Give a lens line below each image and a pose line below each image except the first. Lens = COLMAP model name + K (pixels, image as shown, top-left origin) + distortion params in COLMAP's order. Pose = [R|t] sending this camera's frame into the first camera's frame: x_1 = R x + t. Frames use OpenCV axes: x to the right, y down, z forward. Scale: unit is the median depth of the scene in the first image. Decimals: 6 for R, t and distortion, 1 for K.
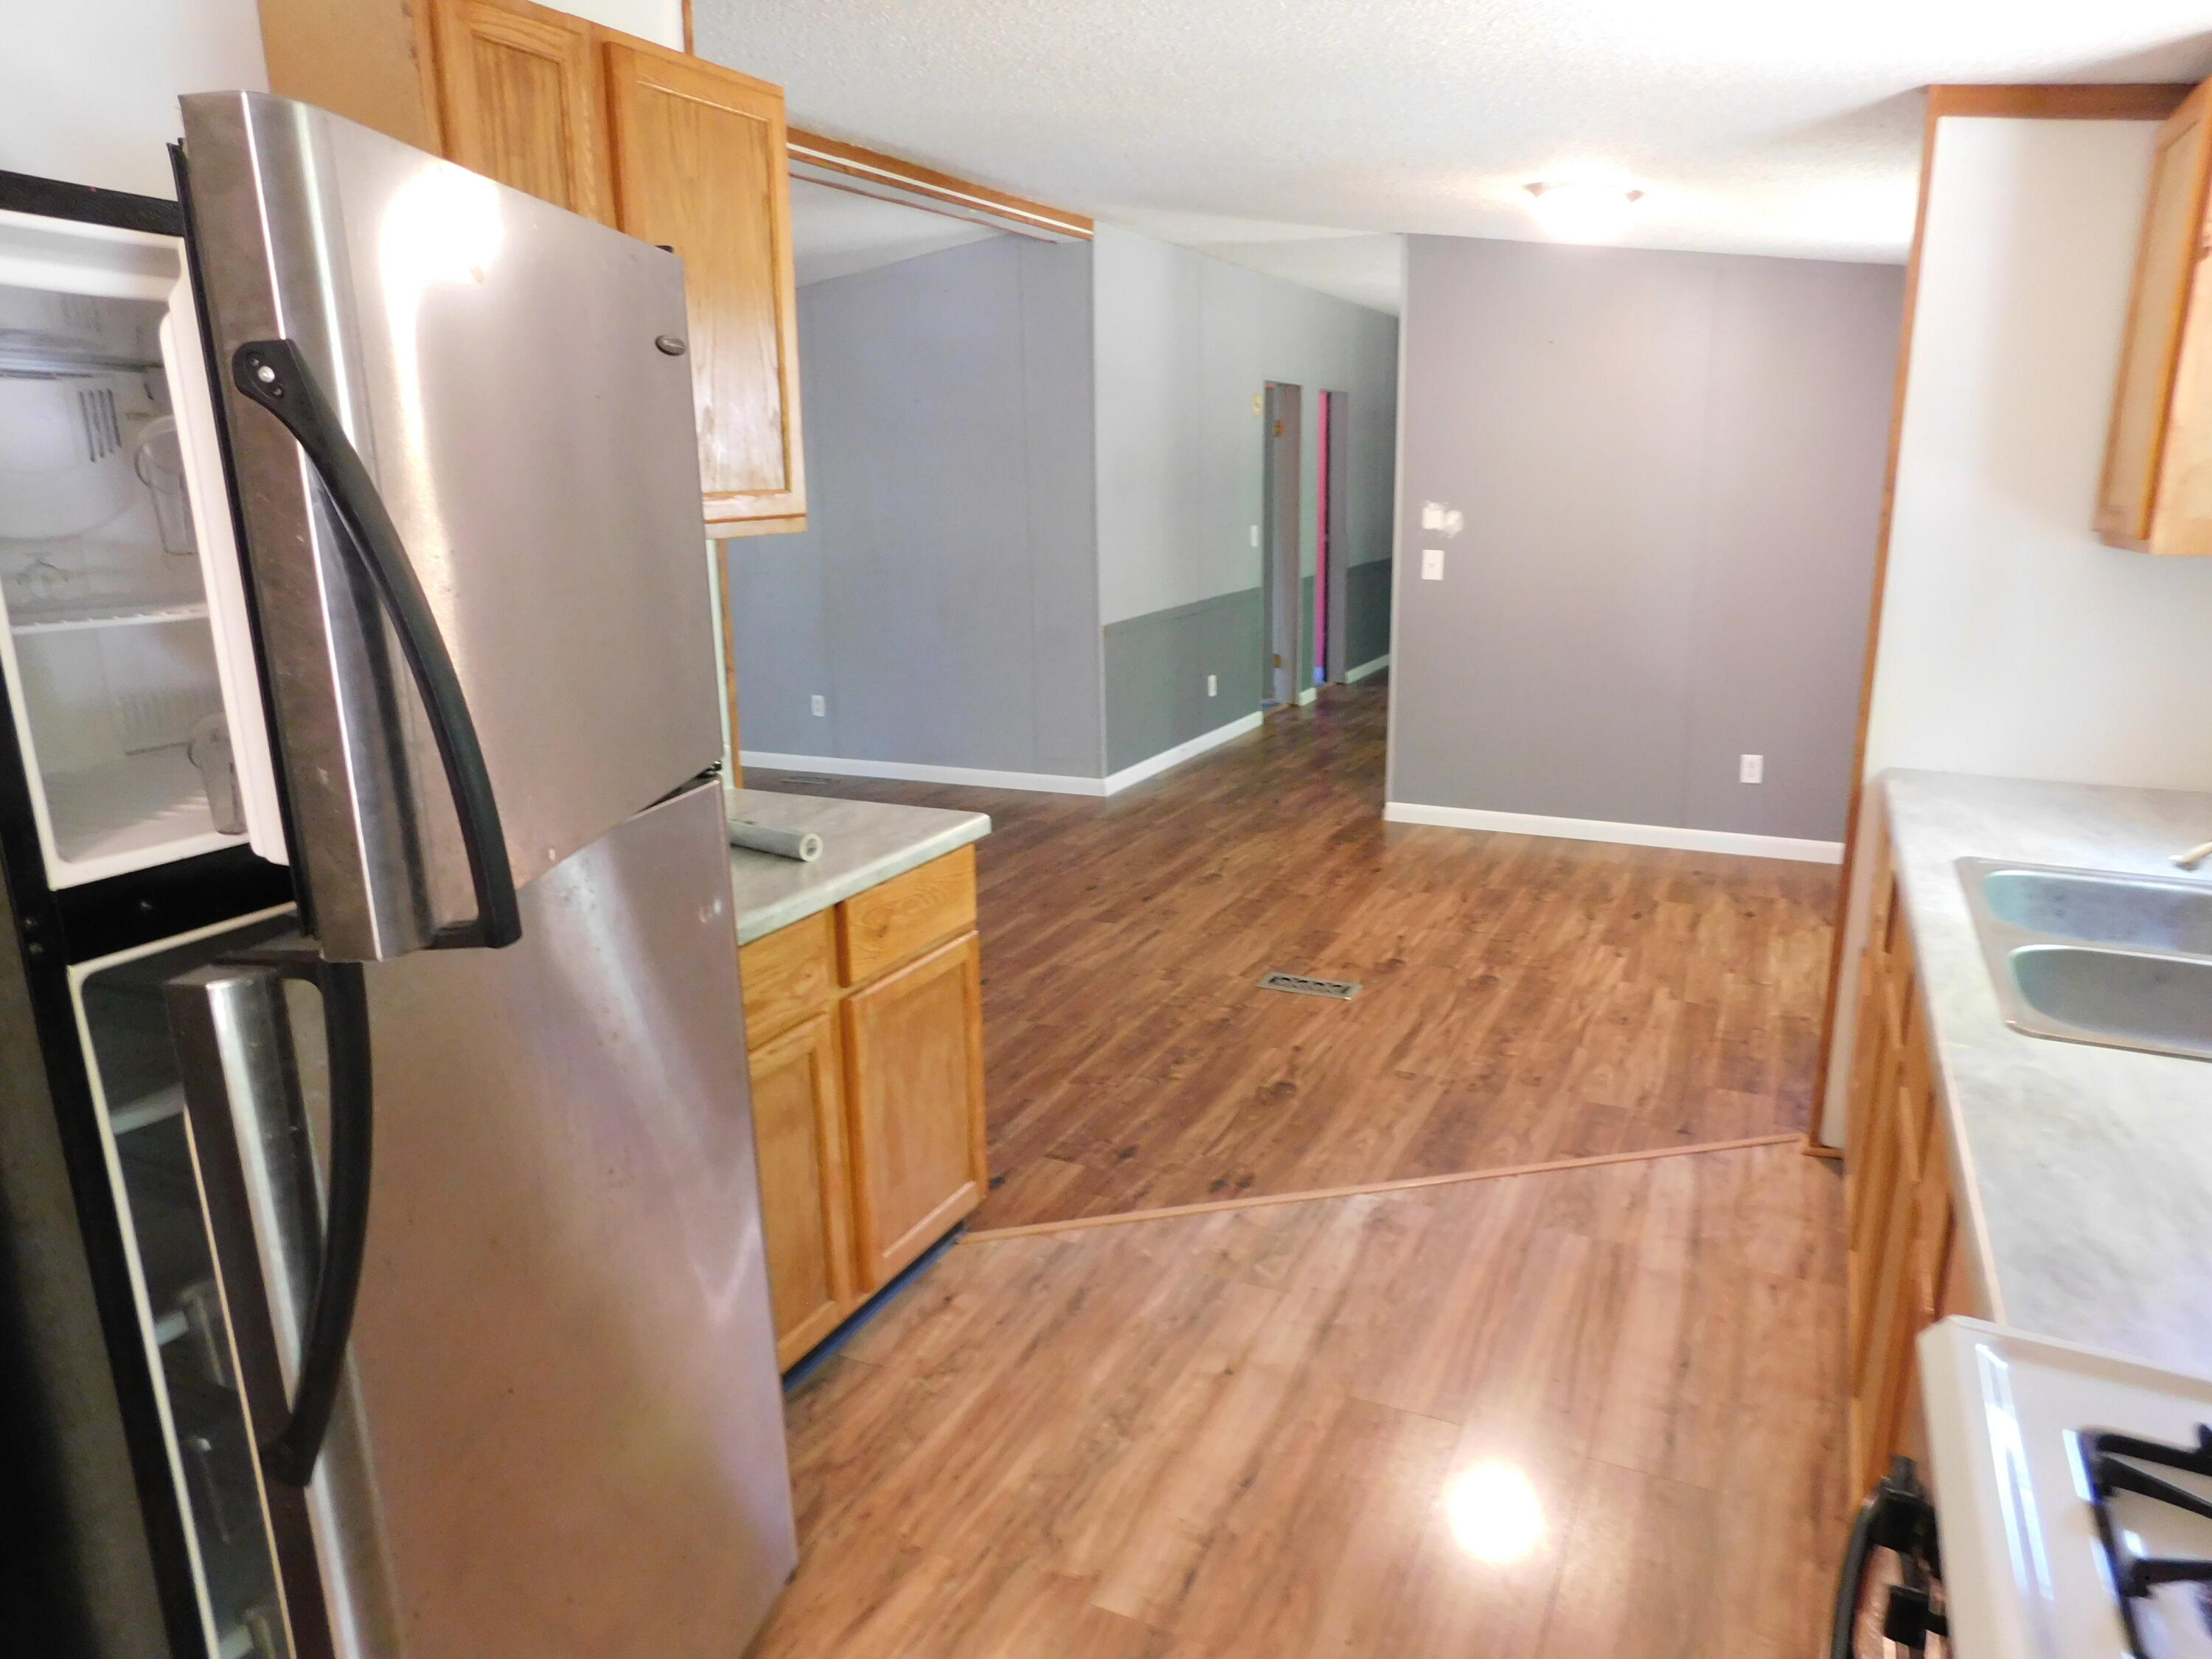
lens RADIAL K [[1469.0, 0, 1107.1], [0, 1469.0, 821.5], [0, 0, 1]] dist [-0.068925, 0.056003]
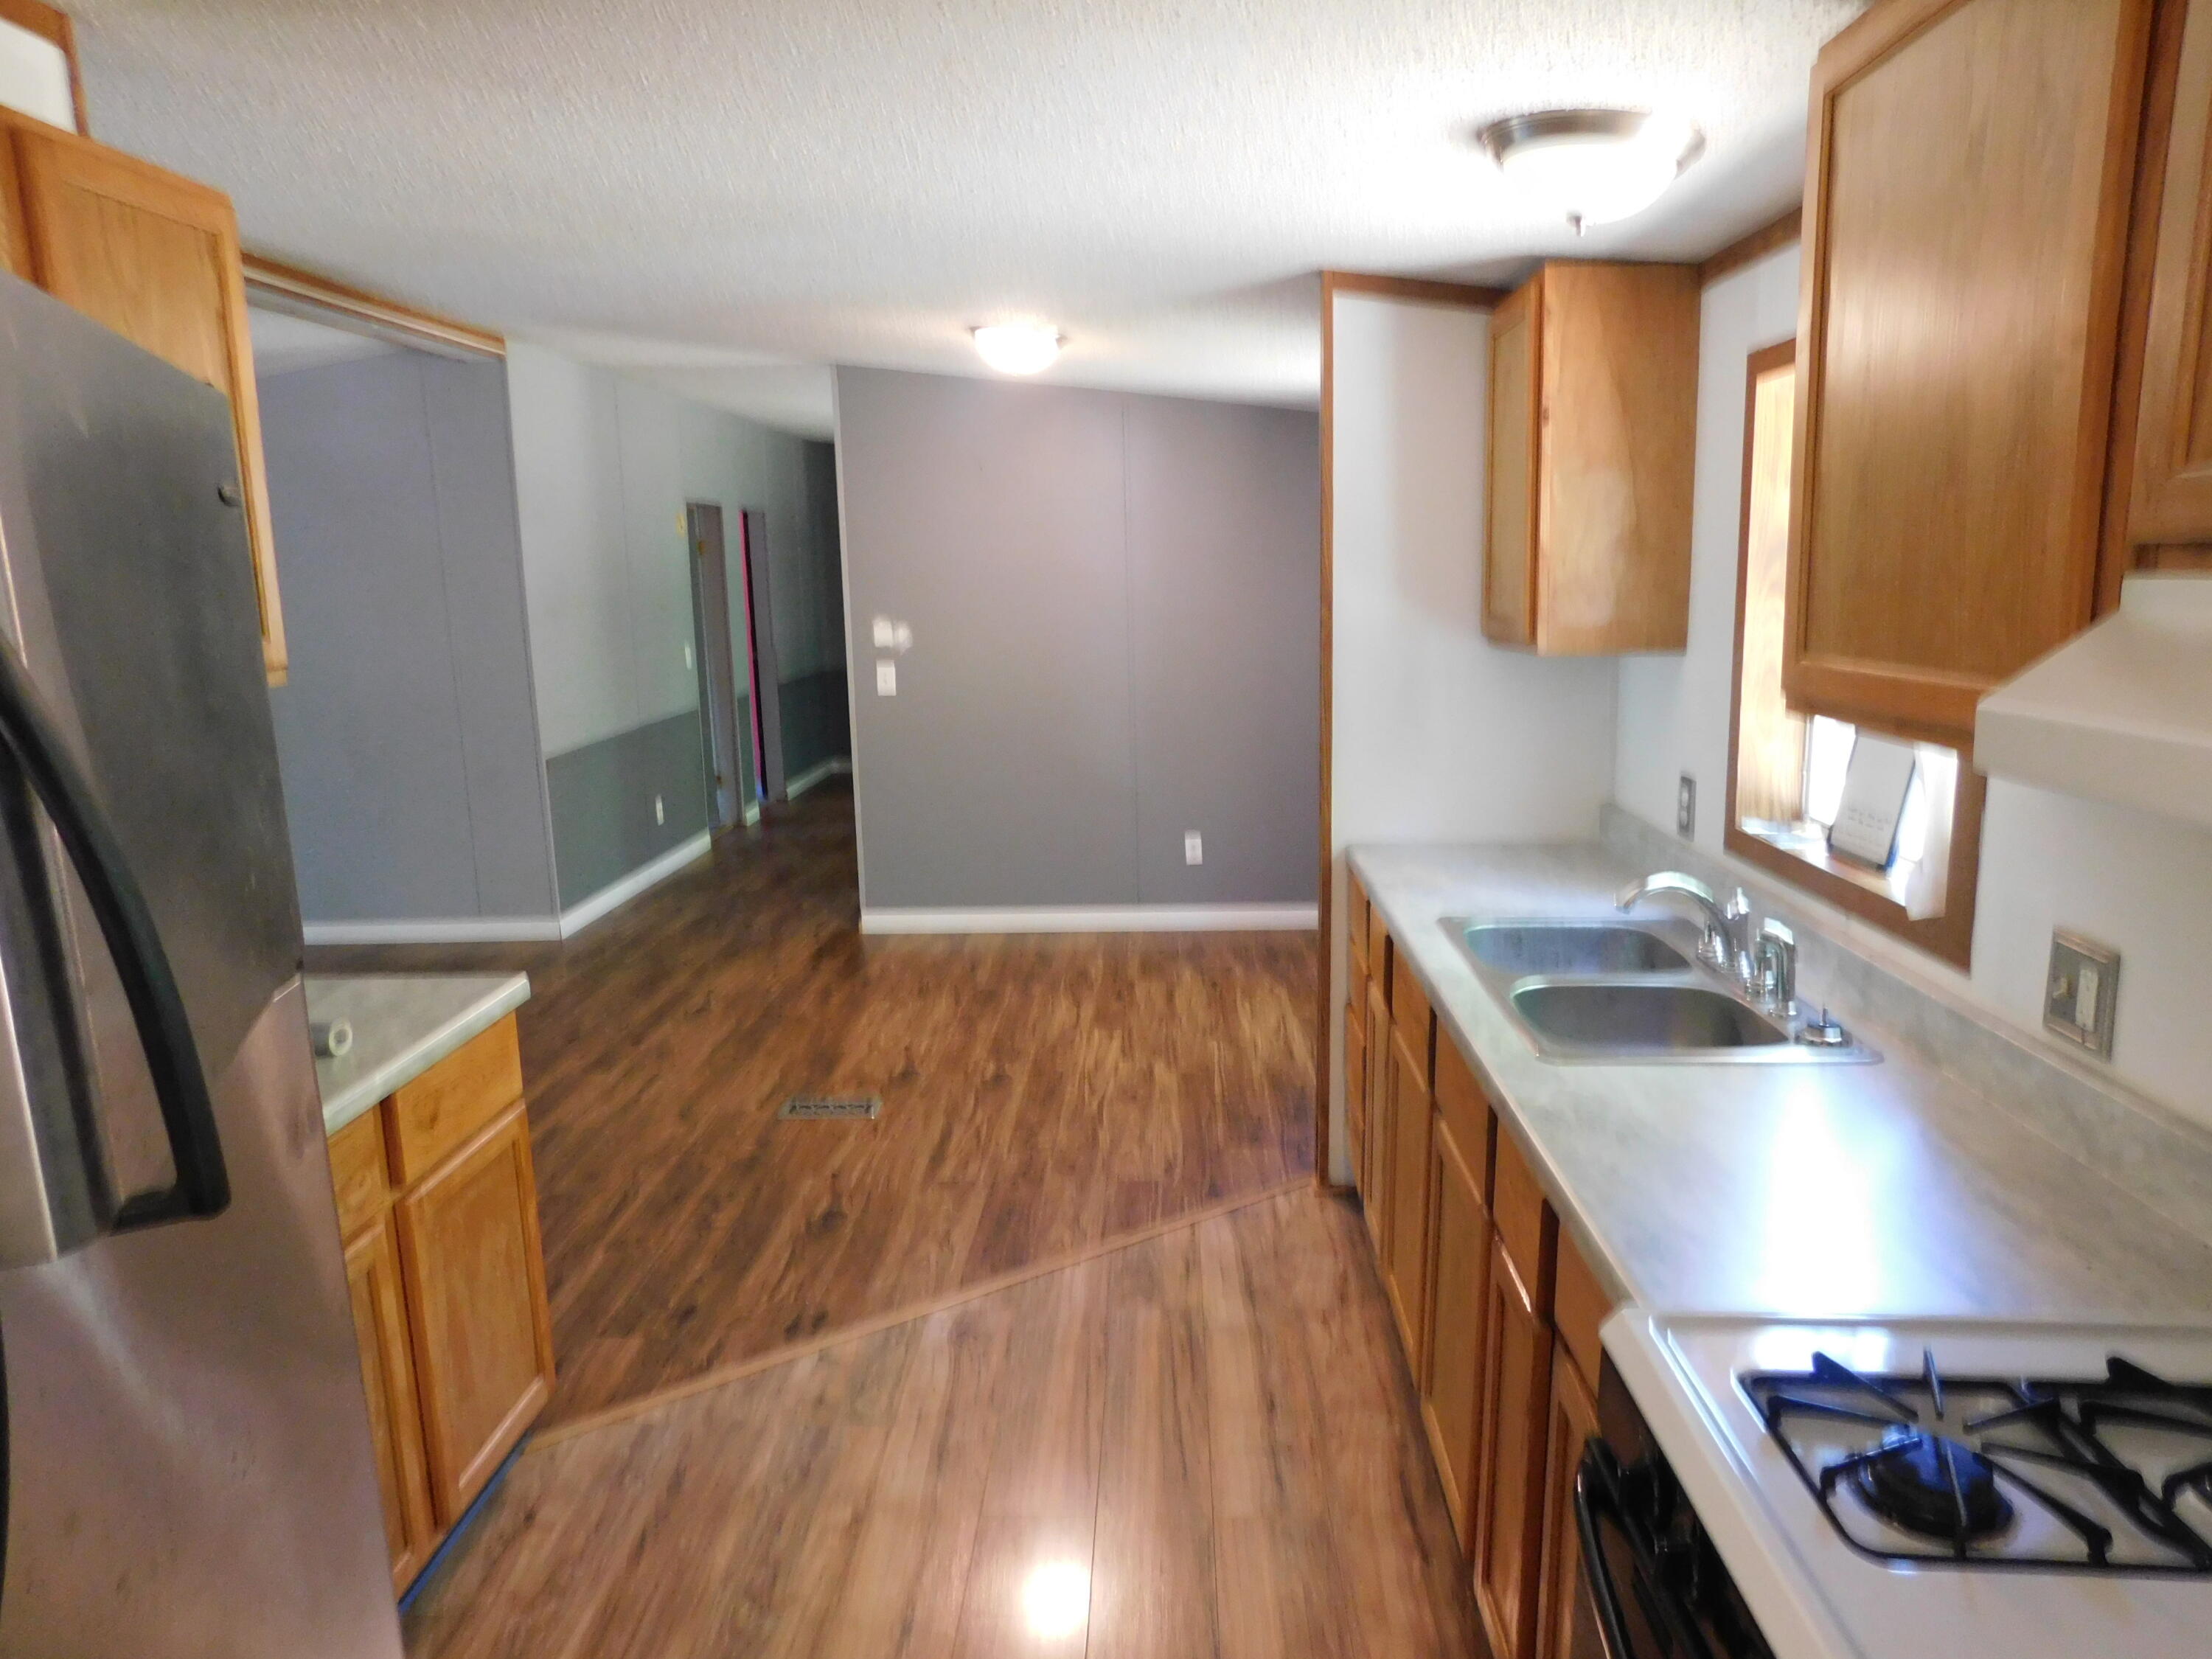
lens RADIAL K [[1469.0, 0, 1107.1], [0, 1469.0, 821.5], [0, 0, 1]] dist [-0.068925, 0.056003]
pose [[0.918583, -0.078814, 0.387290, -0.072016], [0.106551, 0.993017, -0.050639, -0.012804], [-0.380595, 0.087782, 0.920566, 0.002694]]
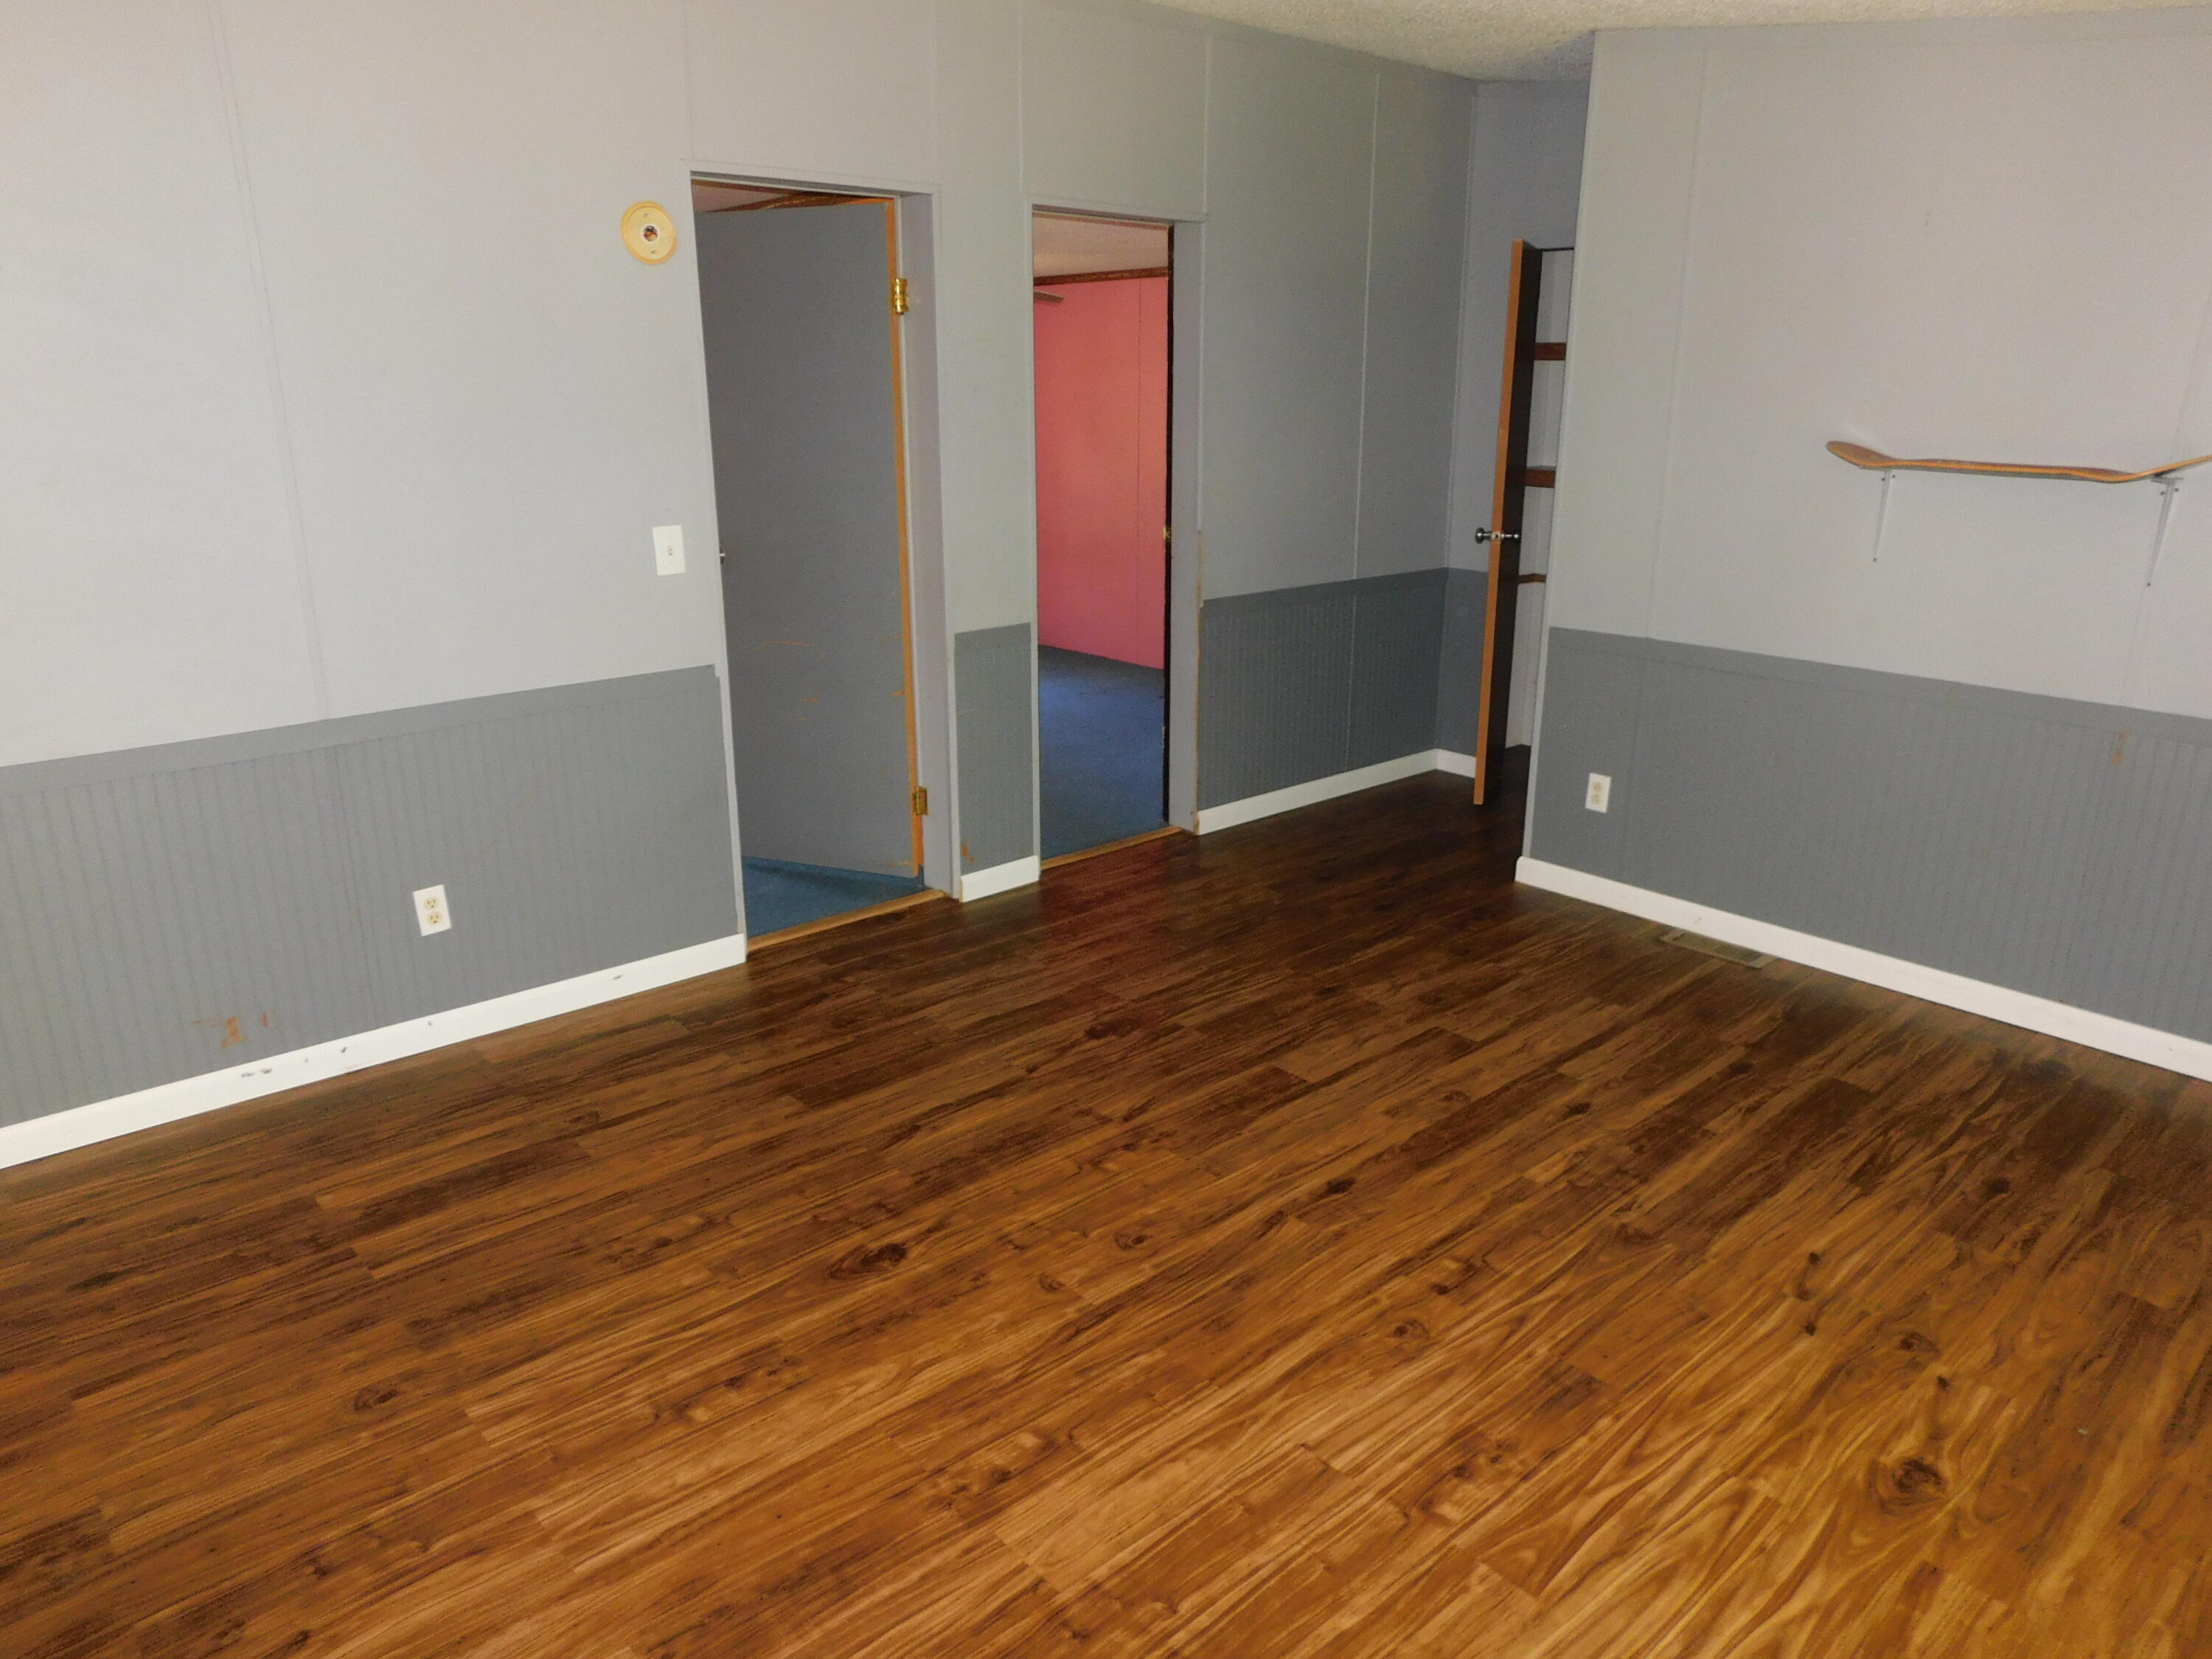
lens RADIAL K [[1469.0, 0, 1107.1], [0, 1469.0, 821.5], [0, 0, 1]] dist [-0.068925, 0.056003]
pose [[0.925846, 0.122061, -0.357644, 0.925266], [-0.102014, 0.991991, 0.074473, -0.392103], [0.363870, -0.032466, 0.930884, 1.585976]]
